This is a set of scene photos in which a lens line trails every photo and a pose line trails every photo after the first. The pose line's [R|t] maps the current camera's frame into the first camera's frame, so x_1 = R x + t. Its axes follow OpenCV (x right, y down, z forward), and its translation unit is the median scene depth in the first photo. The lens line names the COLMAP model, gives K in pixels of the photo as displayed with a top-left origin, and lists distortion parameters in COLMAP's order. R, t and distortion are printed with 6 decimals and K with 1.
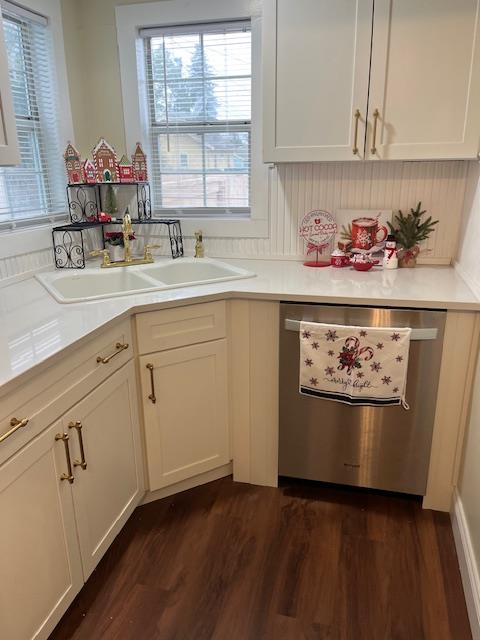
lens RADIAL K [[491.5, 0, 238.5], [0, 491.5, 323.4], [0, 0, 1]] dist [0.021921, -0.012251]
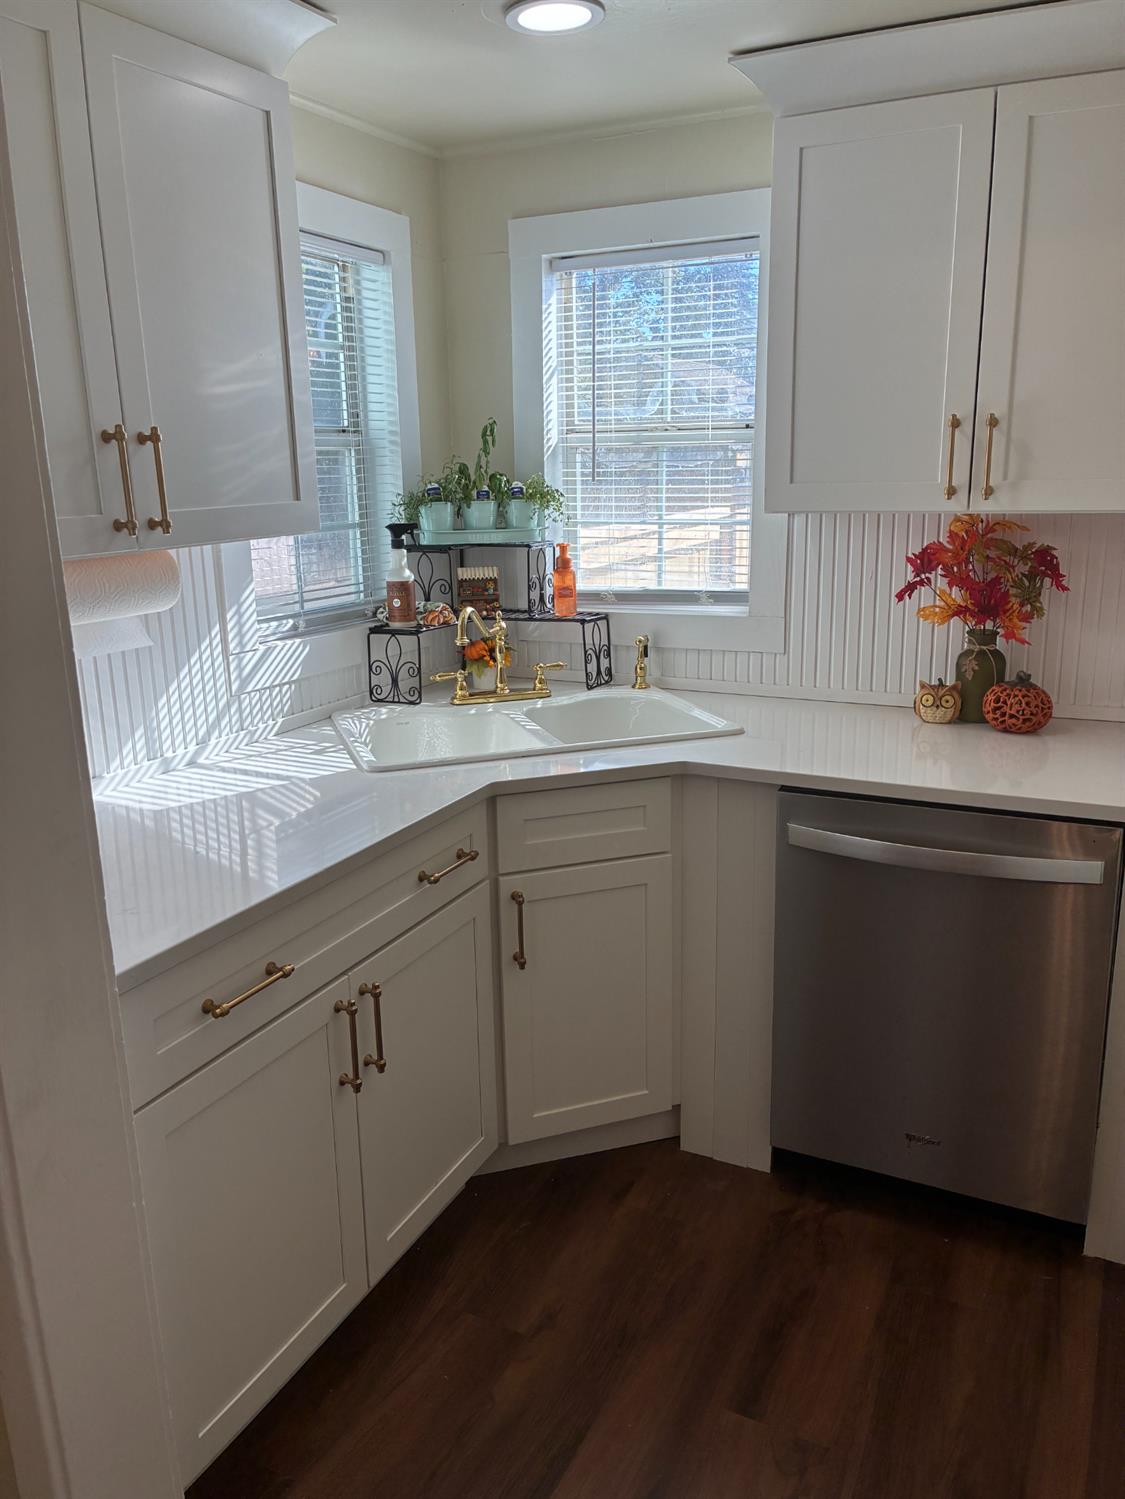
lens RADIAL K [[1150.6, 0, 559.2], [0, 1150.6, 699.7], [0, 0, 1]] dist [0.016721, -0.003676]
pose [[0.978007, 0.034347, -0.205725, 0.100982], [-0.055204, 0.993799, -0.096519, -0.006352], [0.201134, 0.105753, 0.973839, -0.201284]]
